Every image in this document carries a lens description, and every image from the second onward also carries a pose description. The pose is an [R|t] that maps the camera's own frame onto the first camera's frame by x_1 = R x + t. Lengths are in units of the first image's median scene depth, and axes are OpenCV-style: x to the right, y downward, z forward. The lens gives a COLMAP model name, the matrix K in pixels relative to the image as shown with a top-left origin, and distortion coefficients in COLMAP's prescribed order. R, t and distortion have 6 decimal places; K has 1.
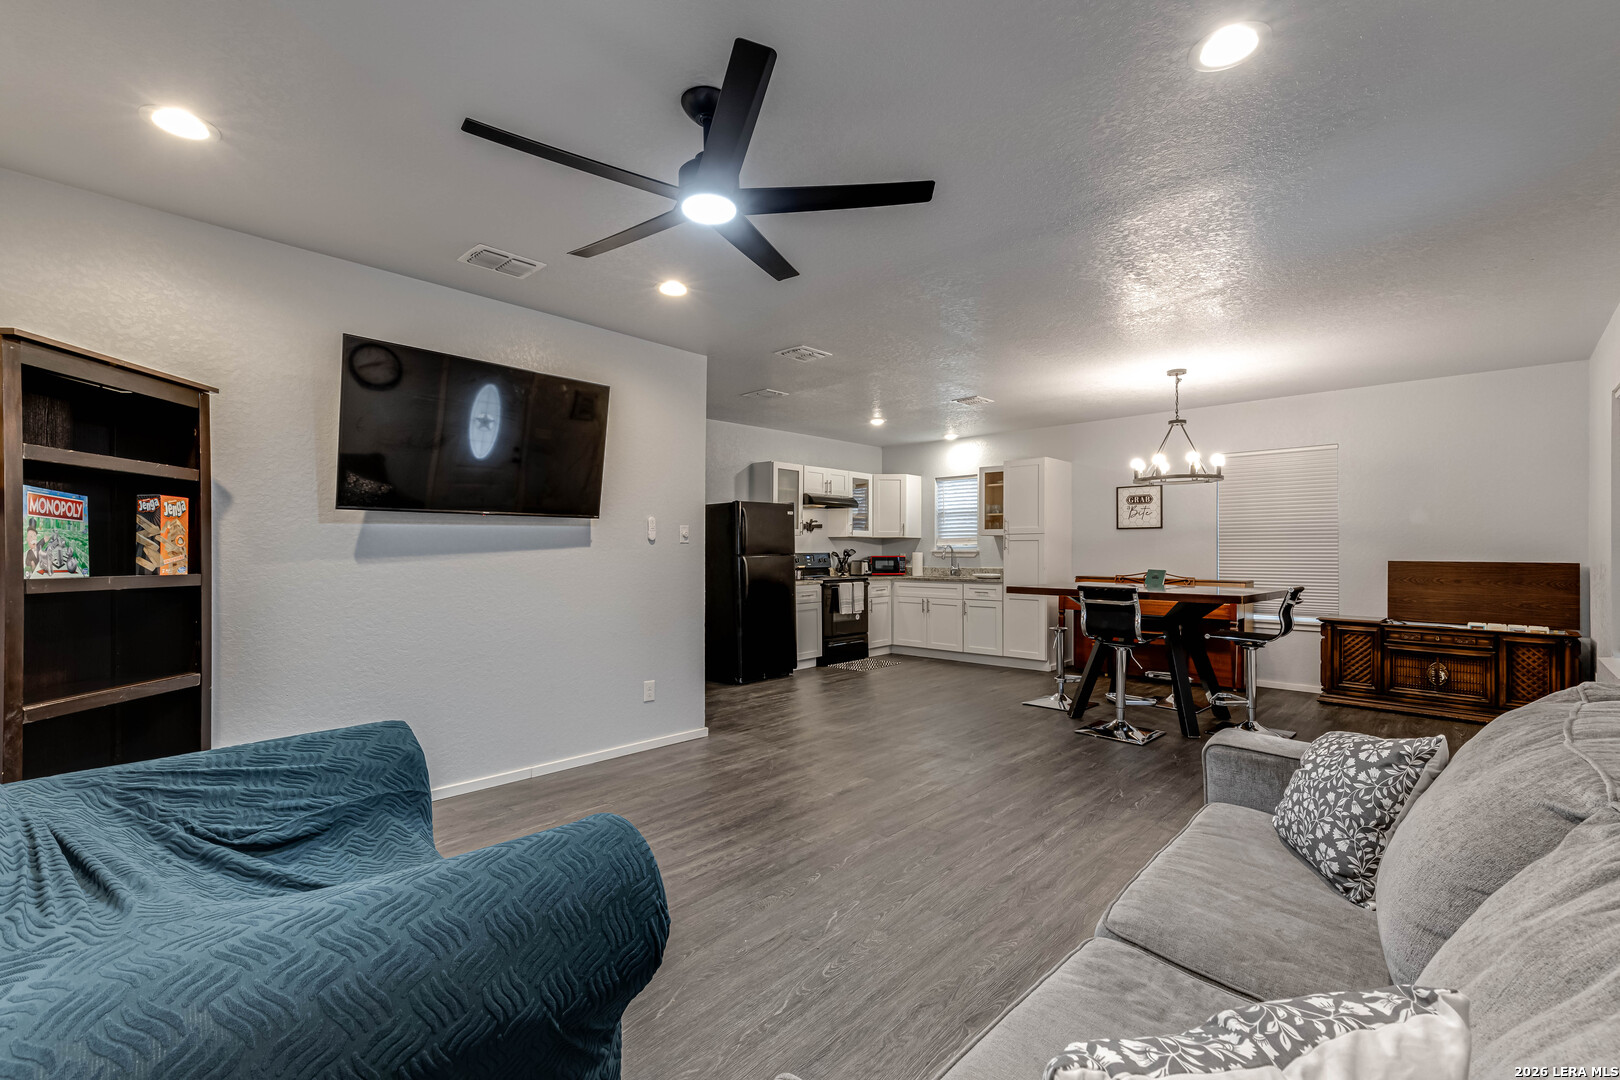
lens RADIAL K [[717.5, 0, 804.6], [0, 717.5, 550.4], [0, 0, 1]] dist [0.023122, 0.000172]
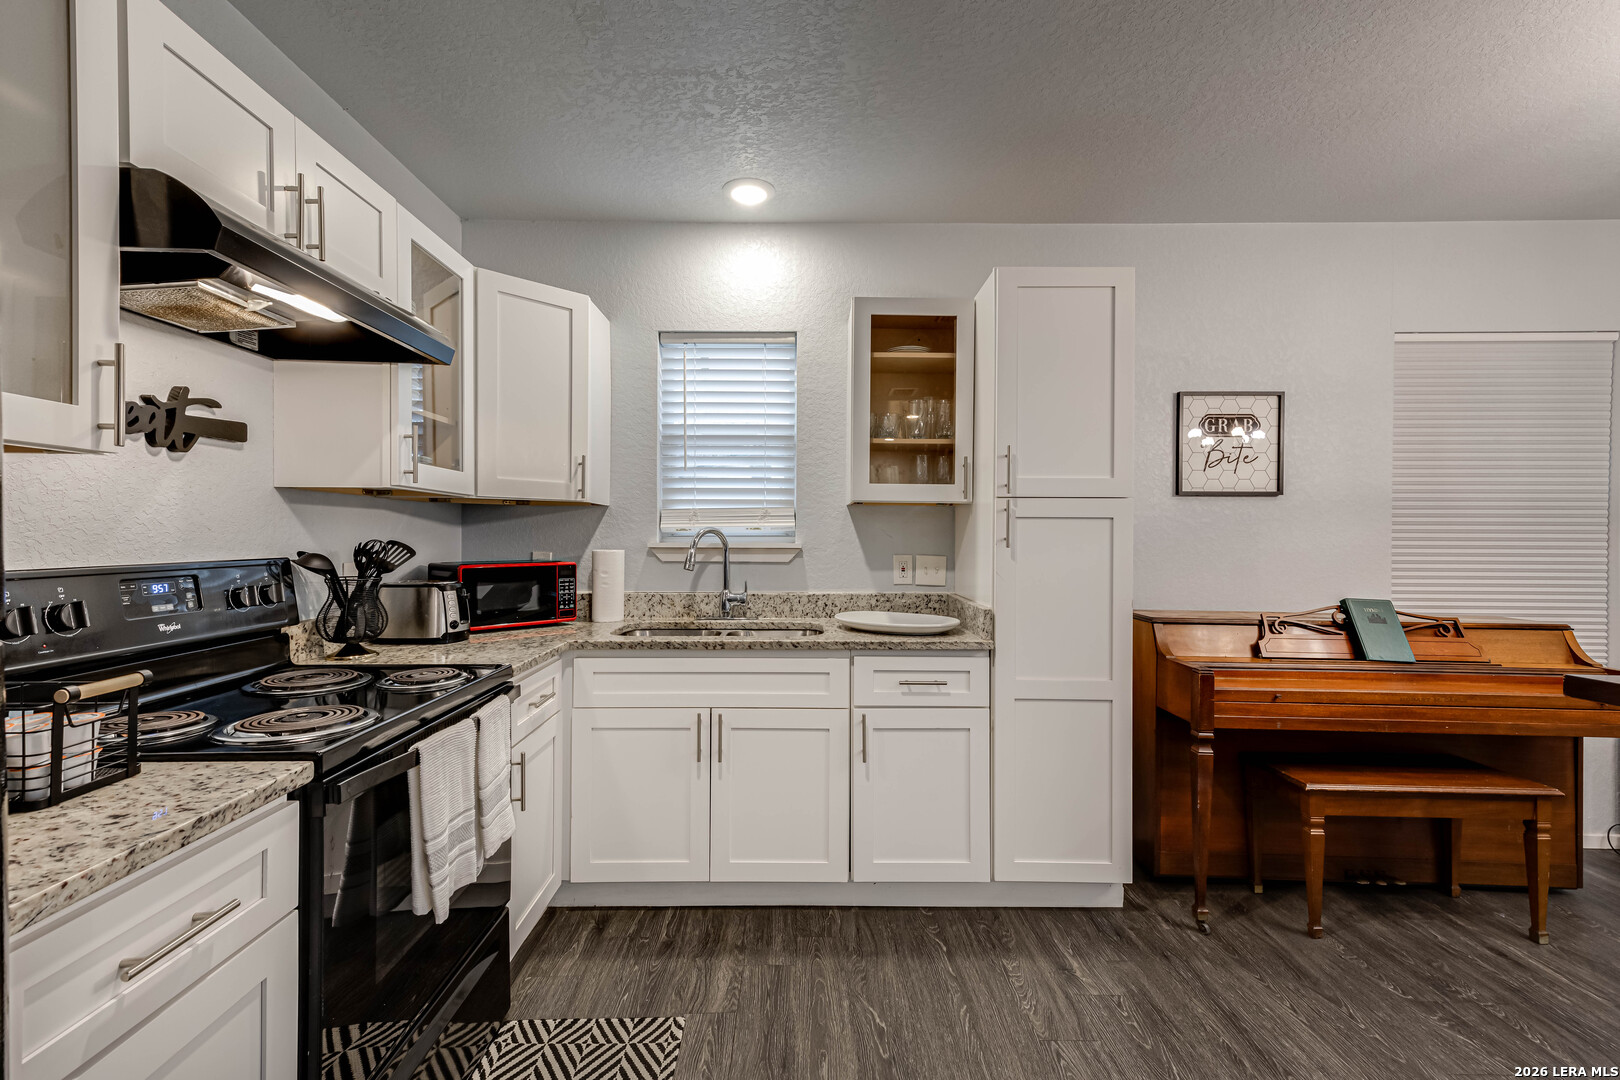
lens RADIAL K [[720.9, 0, 796.8], [0, 720.9, 535.7], [0, 0, 1]] dist [0.014204, 0.000312]
pose [[0.731727, 0.002252, 0.681594, -0.003121], [-0.006679, 0.999970, 0.003867, -0.006610], [-0.681565, -0.007382, 0.731720, 0.882453]]
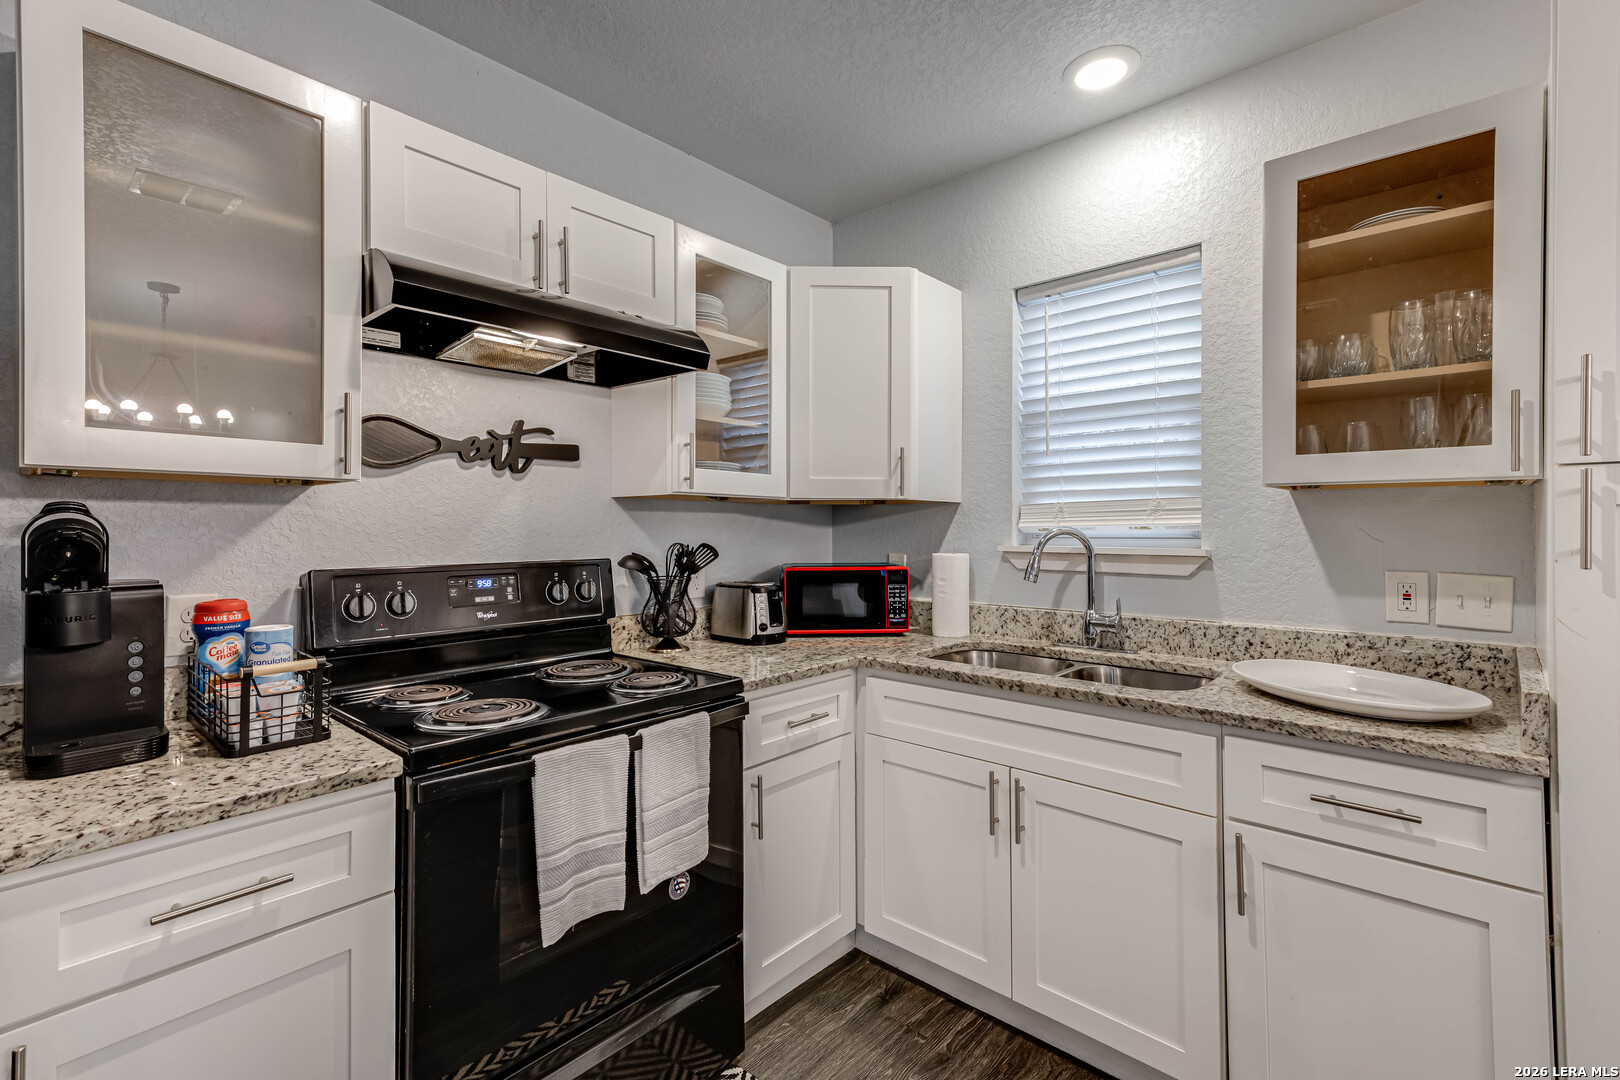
lens RADIAL K [[725.1, 0, 795.0], [0, 725.1, 521.2], [0, 0, 1]] dist [0.016889, 0.000581]
pose [[0.999981, -0.001014, 0.006071, 0.118718], [0.001040, 0.999990, -0.004280, -0.010686], [-0.006066, 0.004287, 0.999972, 0.898269]]
